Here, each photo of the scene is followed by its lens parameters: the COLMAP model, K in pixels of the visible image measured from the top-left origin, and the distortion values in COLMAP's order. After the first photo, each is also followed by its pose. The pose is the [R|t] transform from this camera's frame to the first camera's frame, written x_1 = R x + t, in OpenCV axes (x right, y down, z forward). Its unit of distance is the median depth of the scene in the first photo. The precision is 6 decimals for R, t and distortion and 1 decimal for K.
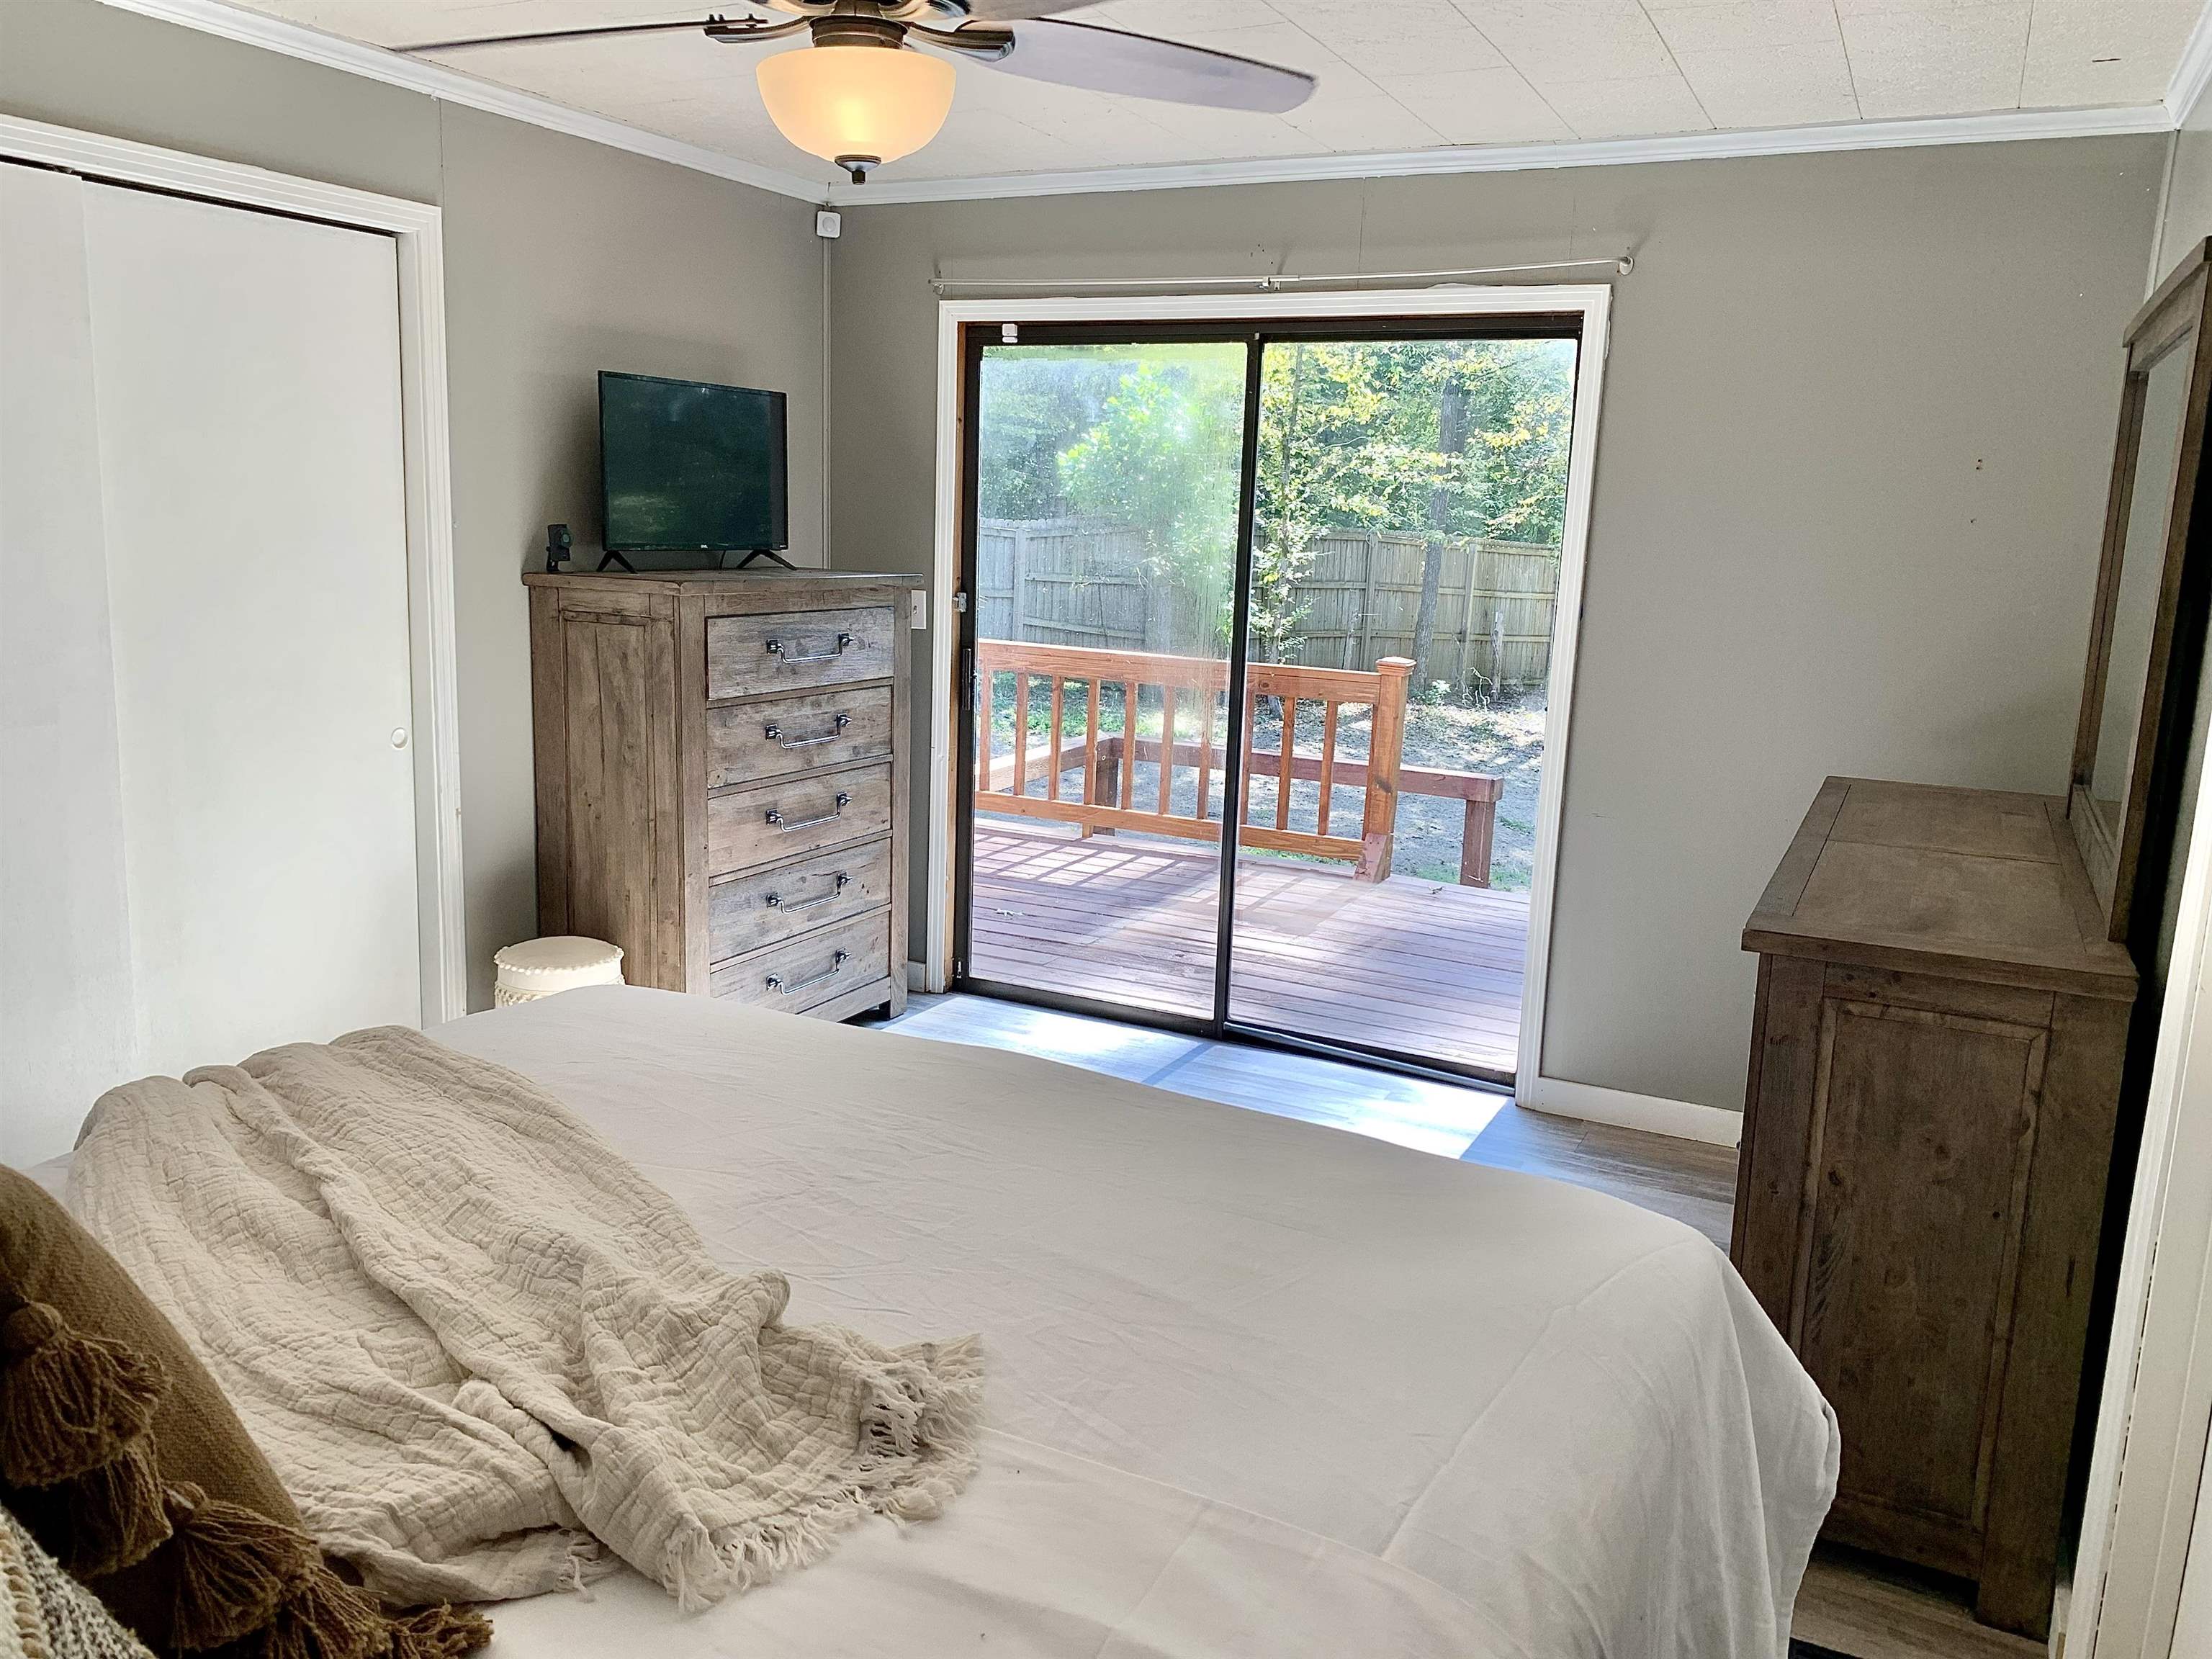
lens RADIAL K [[1695.1, 0, 1111.1], [0, 1695.1, 826.8], [0, 0, 1]] dist [0.027798, -0.034280]
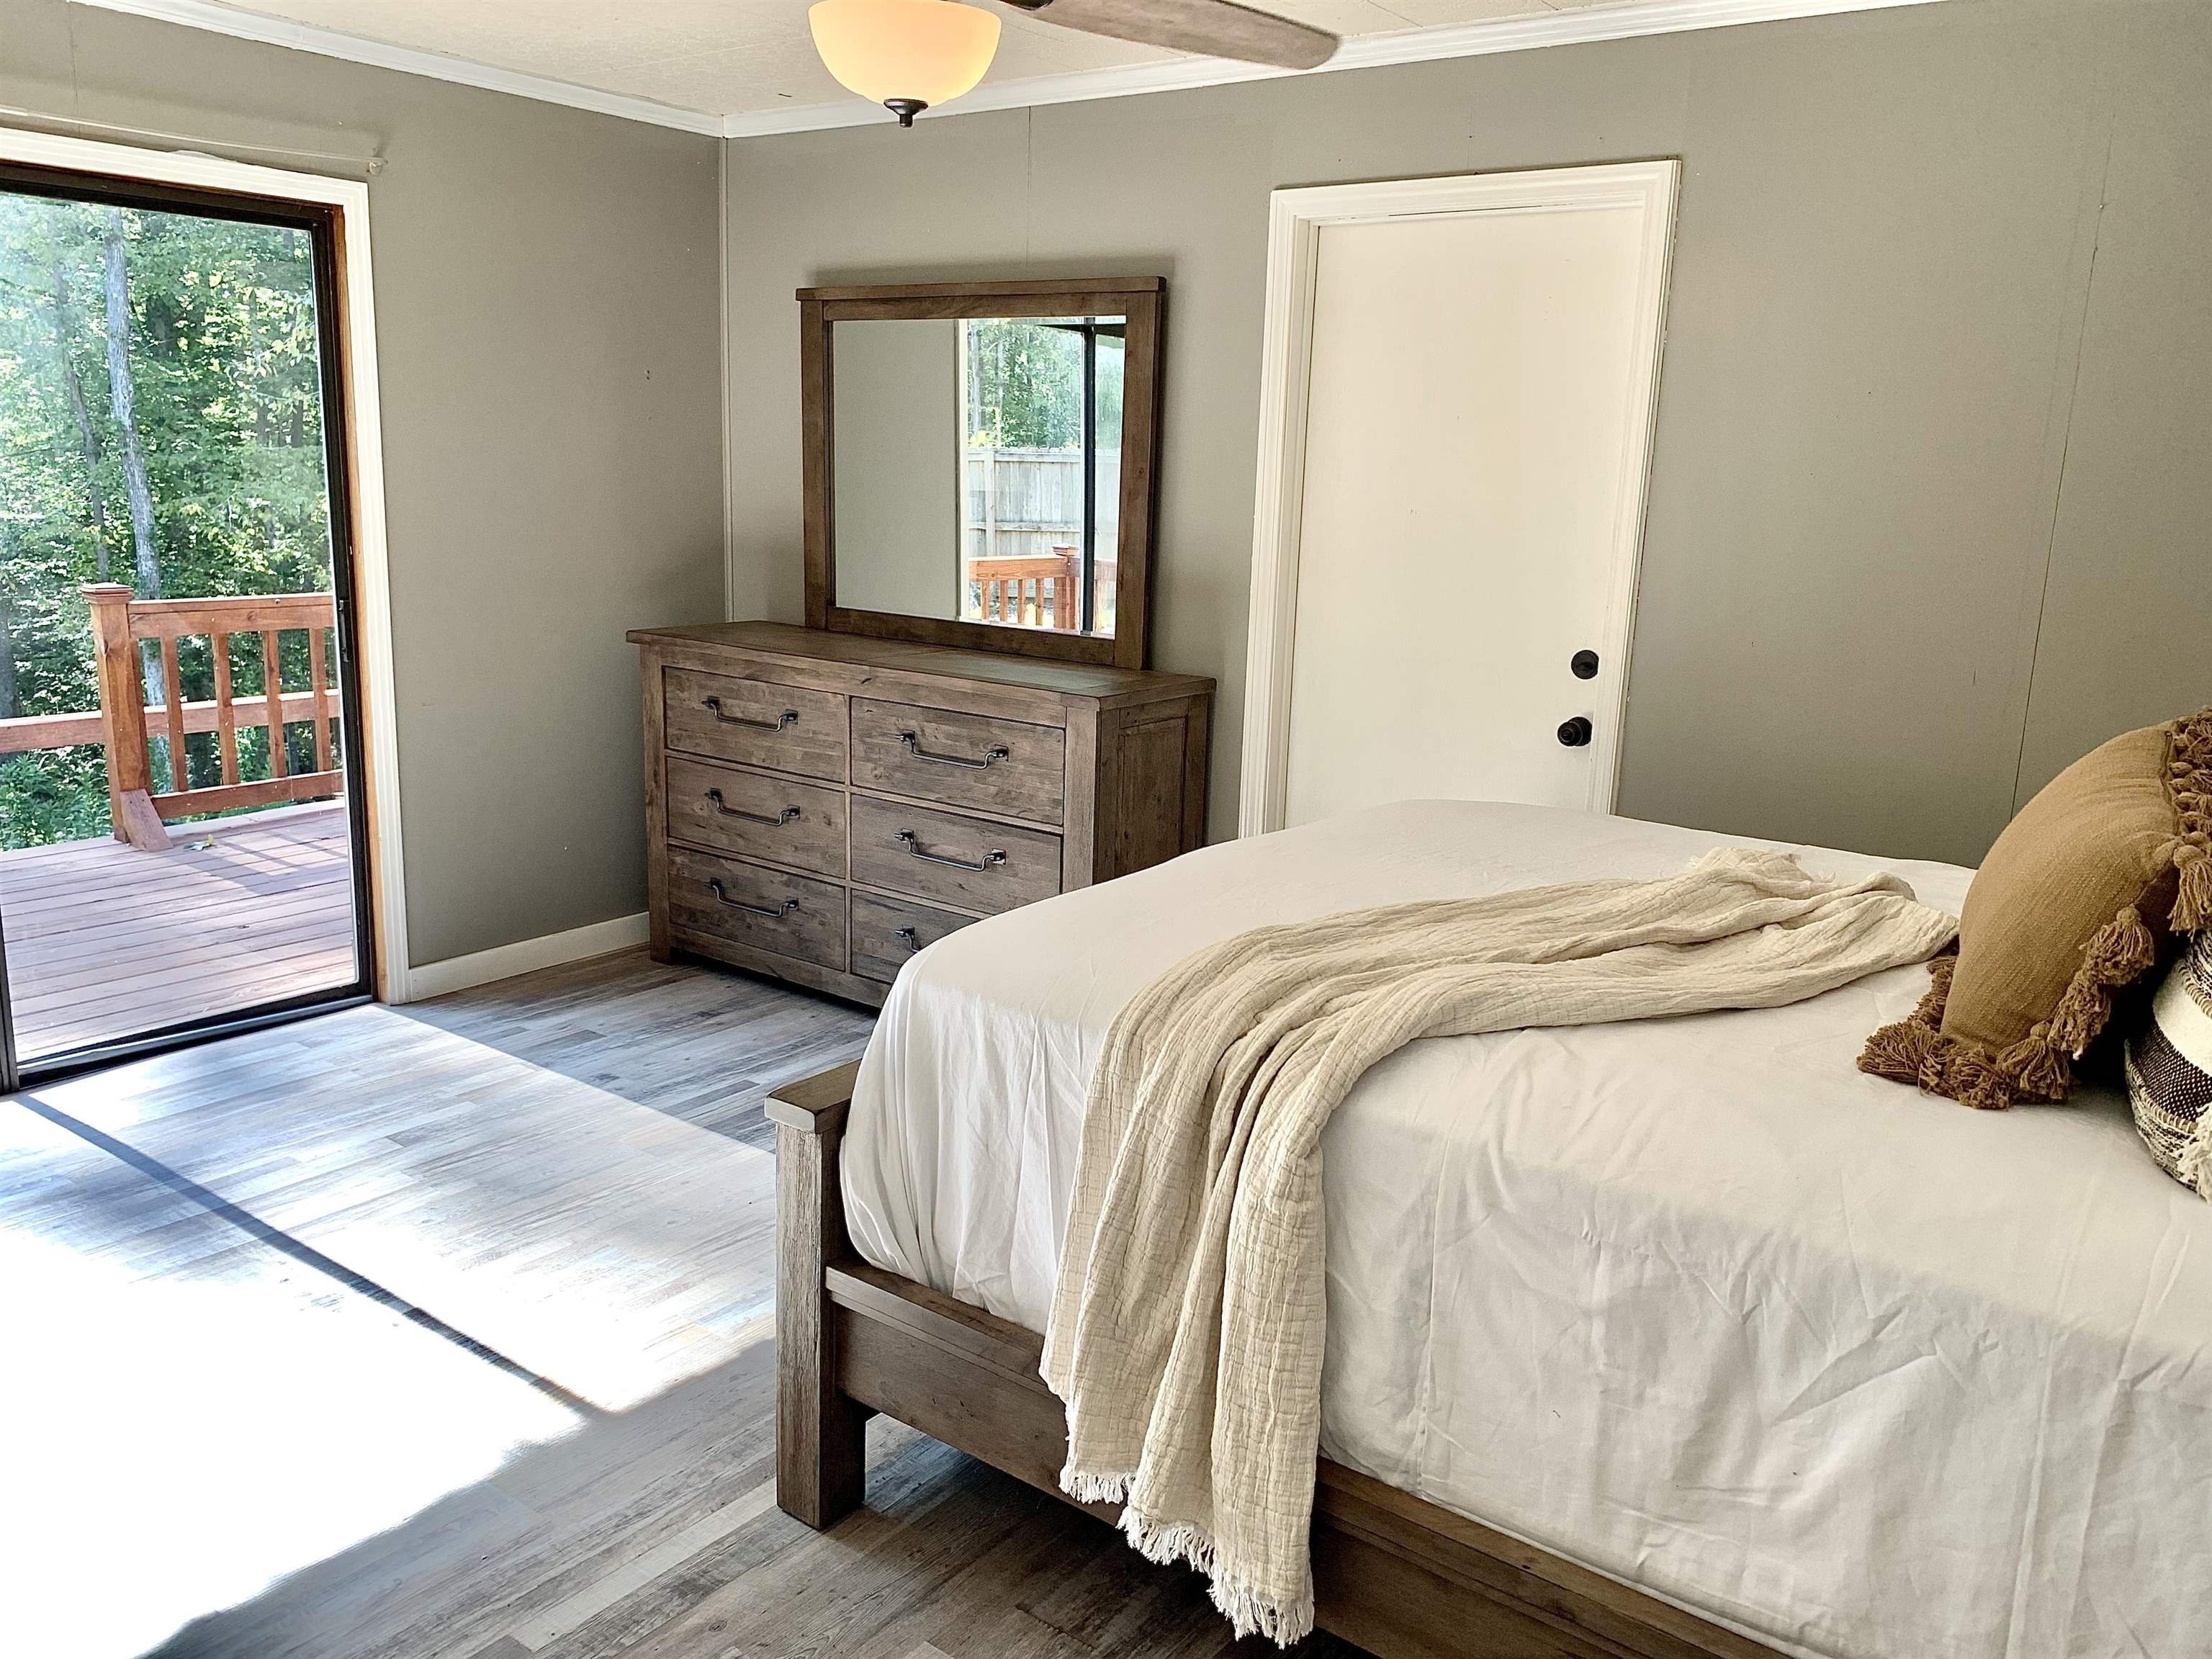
lens RADIAL K [[1695.1, 0, 1113.8], [0, 1695.1, 826.2], [0, 0, 1]] dist [0.027798, -0.034280]
pose [[0.172279, -0.237553, 0.955975, -0.693594], [0.160156, 0.964328, 0.210766, -0.091877], [-0.971941, 0.116794, 0.204179, 0.402414]]
